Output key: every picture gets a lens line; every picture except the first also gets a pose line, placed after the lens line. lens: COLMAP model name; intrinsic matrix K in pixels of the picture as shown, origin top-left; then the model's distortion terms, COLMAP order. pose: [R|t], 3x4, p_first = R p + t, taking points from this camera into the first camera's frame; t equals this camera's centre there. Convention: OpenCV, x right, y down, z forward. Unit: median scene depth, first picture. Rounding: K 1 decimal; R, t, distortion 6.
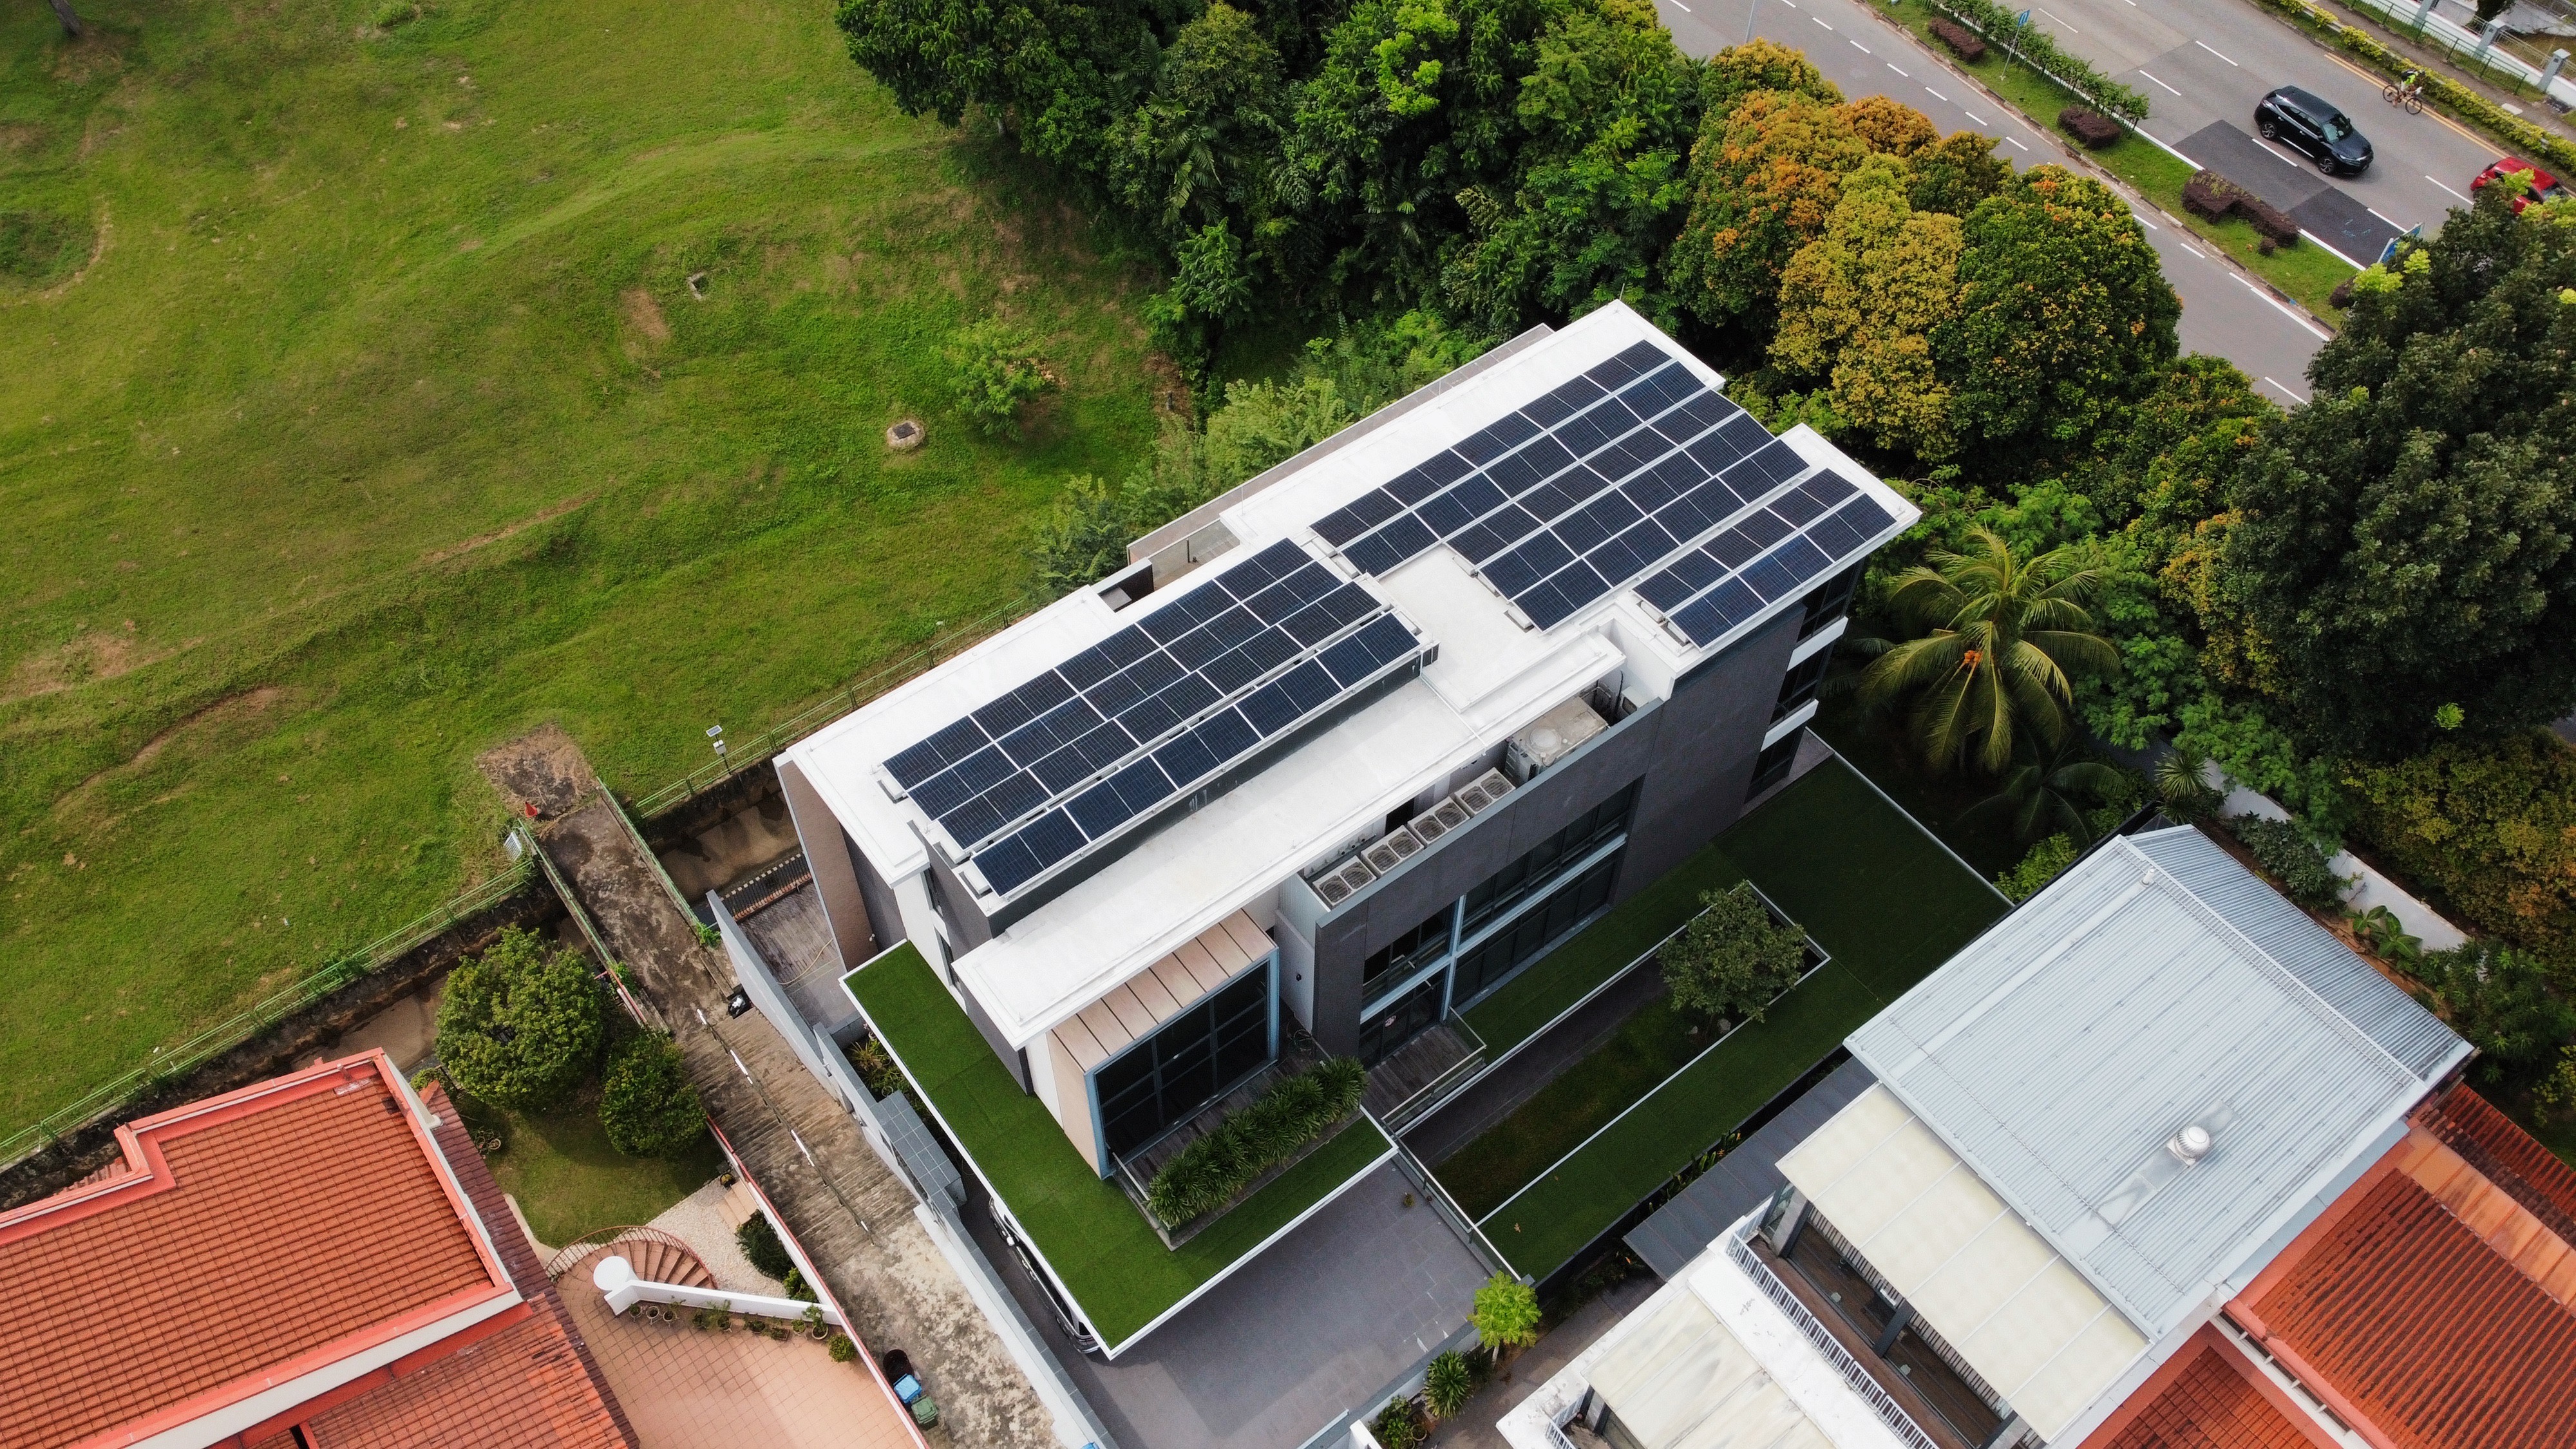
lens RADIAL K [[1950.3, 0, 1290.9], [0, 1950.3, 724.2], [0, 0, 1]] dist [-0.002495, -0.001146]
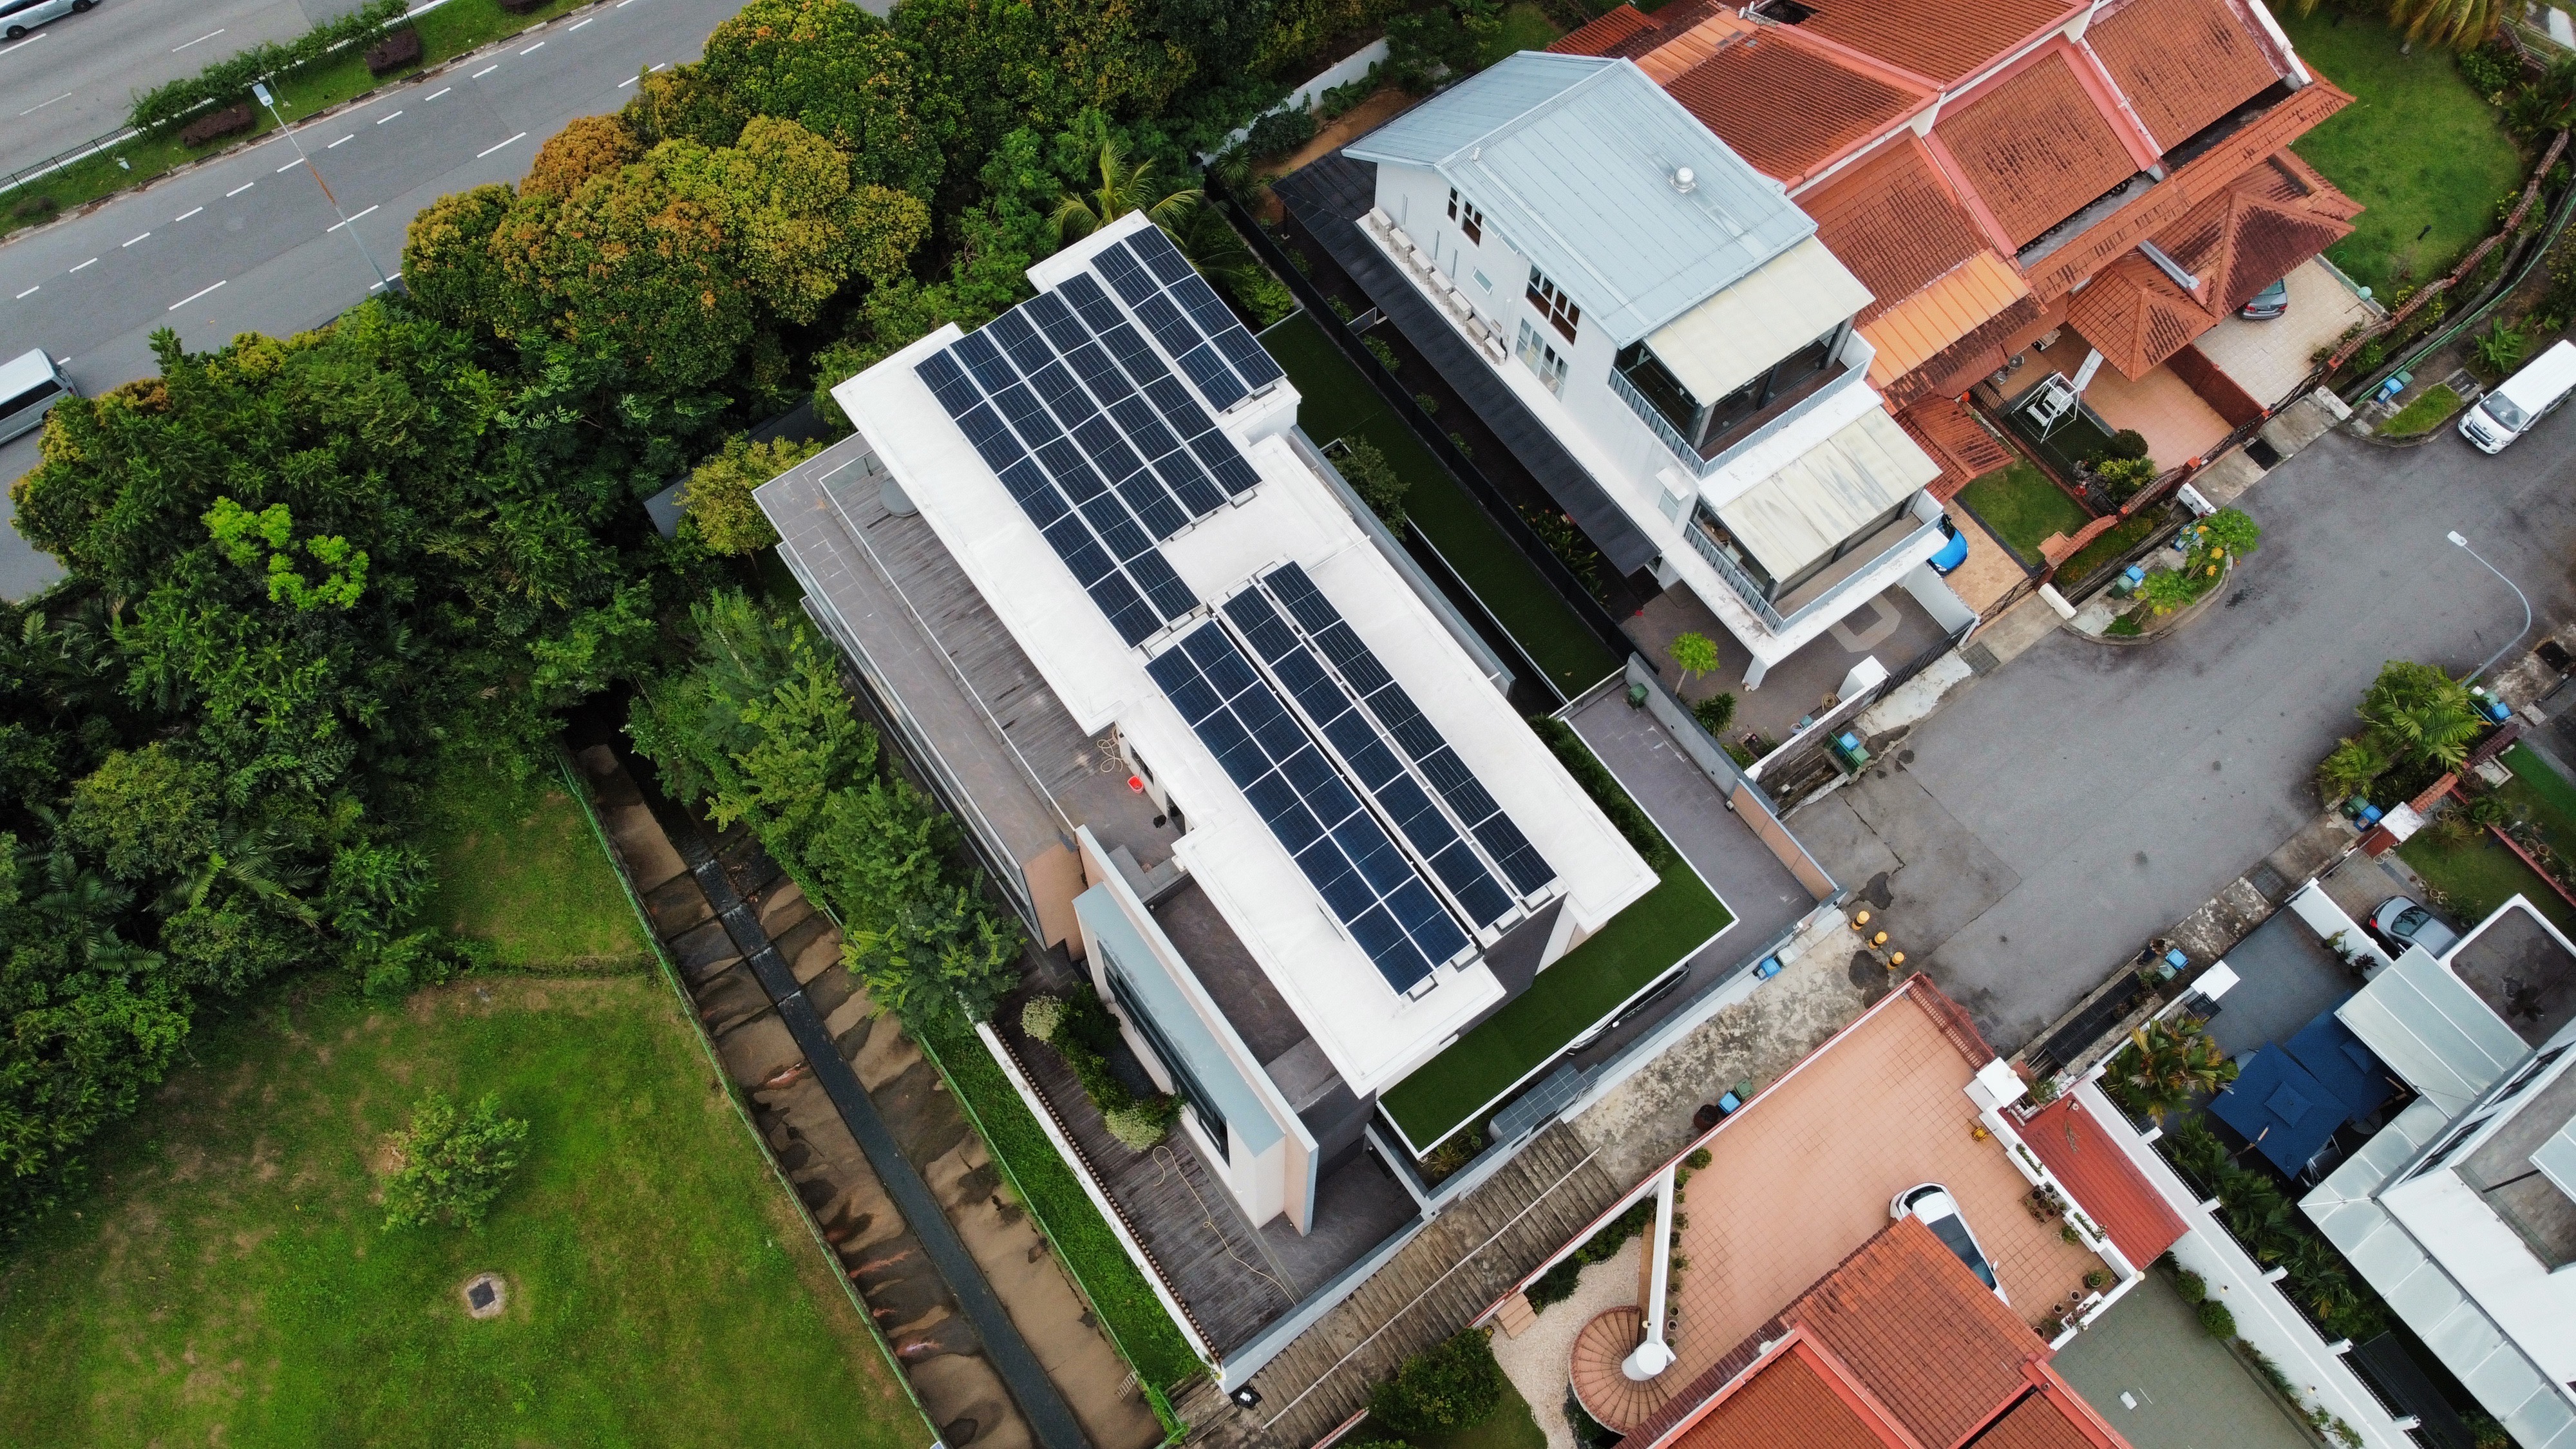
lens RADIAL K [[1950.3, 0, 1290.9], [0, 1950.3, 724.2], [0, 0, 1]] dist [-0.002495, -0.001146]
pose [[0.027938, -0.904027, 0.426562, -0.421868], [0.784976, 0.284045, 0.550573, -0.531211], [-0.618895, 0.319460, 0.717575, 0.142265]]
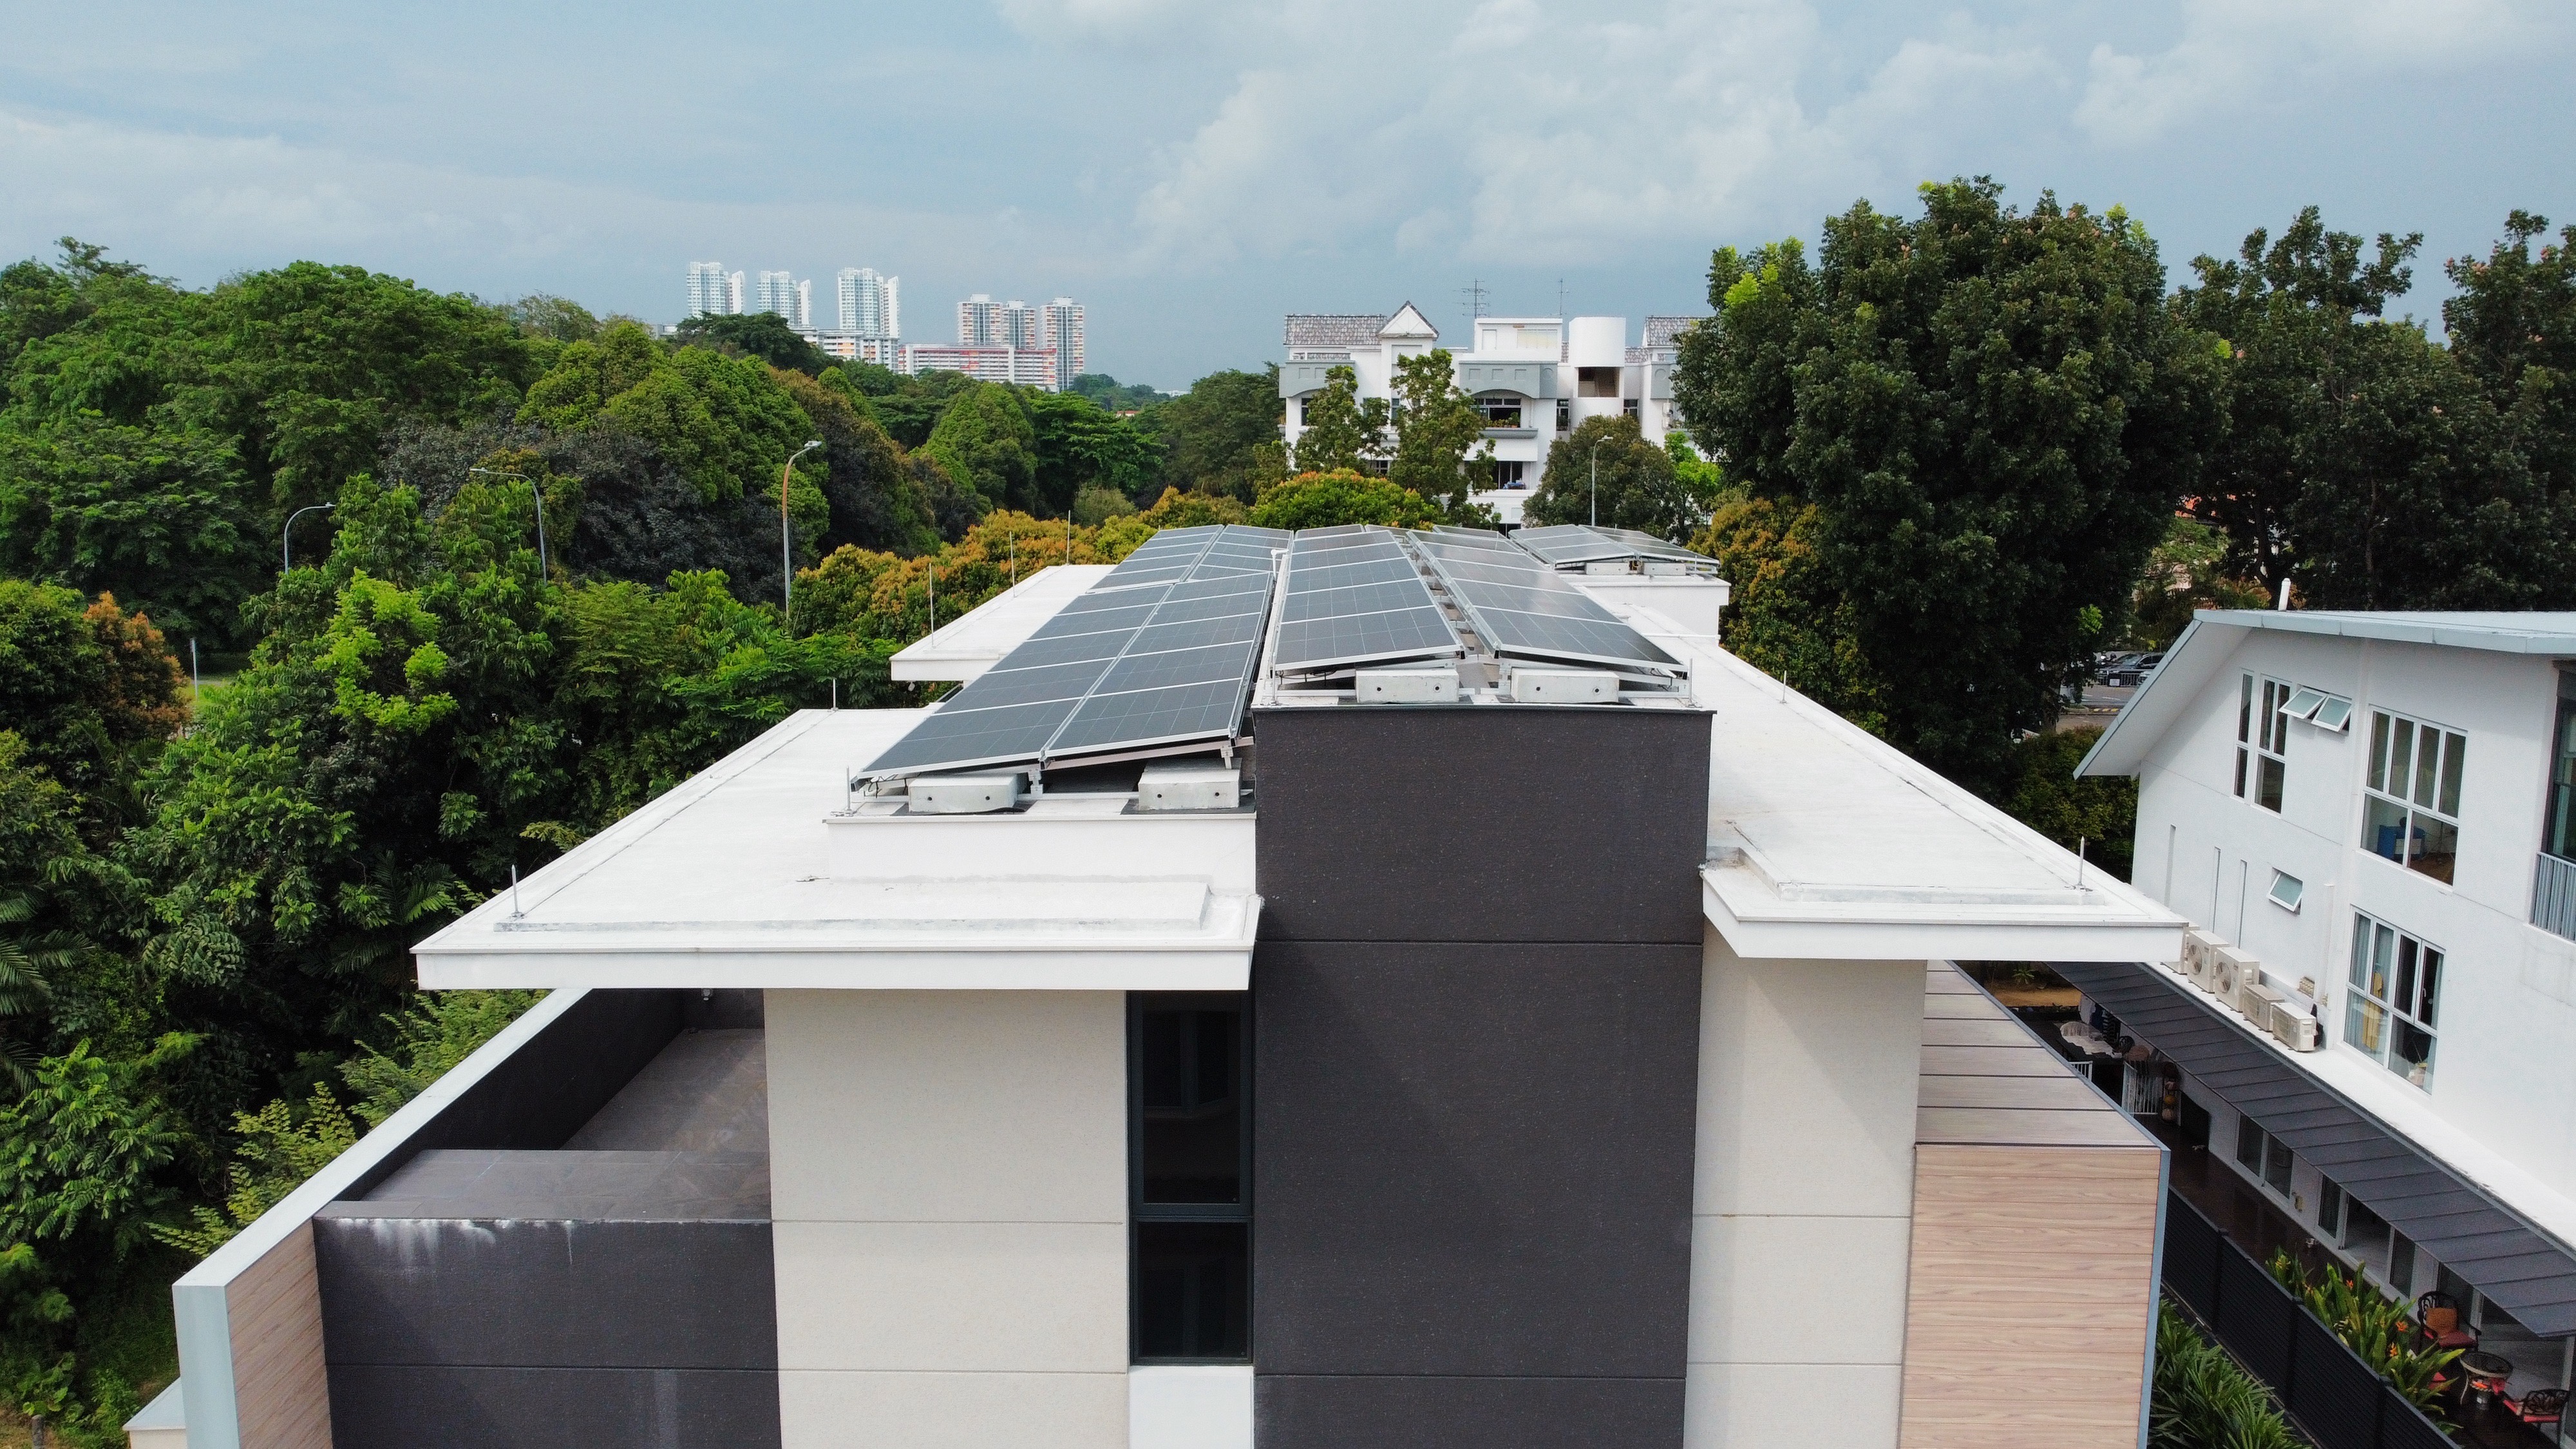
lens RADIAL K [[1945.8, 0, 1288.0], [0, 1945.8, 724.5], [0, 0, 1]] dist [0.004631, -0.002875]
pose [[0.618556, -0.131655, 0.774632, -0.296277], [0.622010, 0.684419, -0.380362, 0.120606], [-0.480096, 0.717104, 0.505242, 0.636275]]
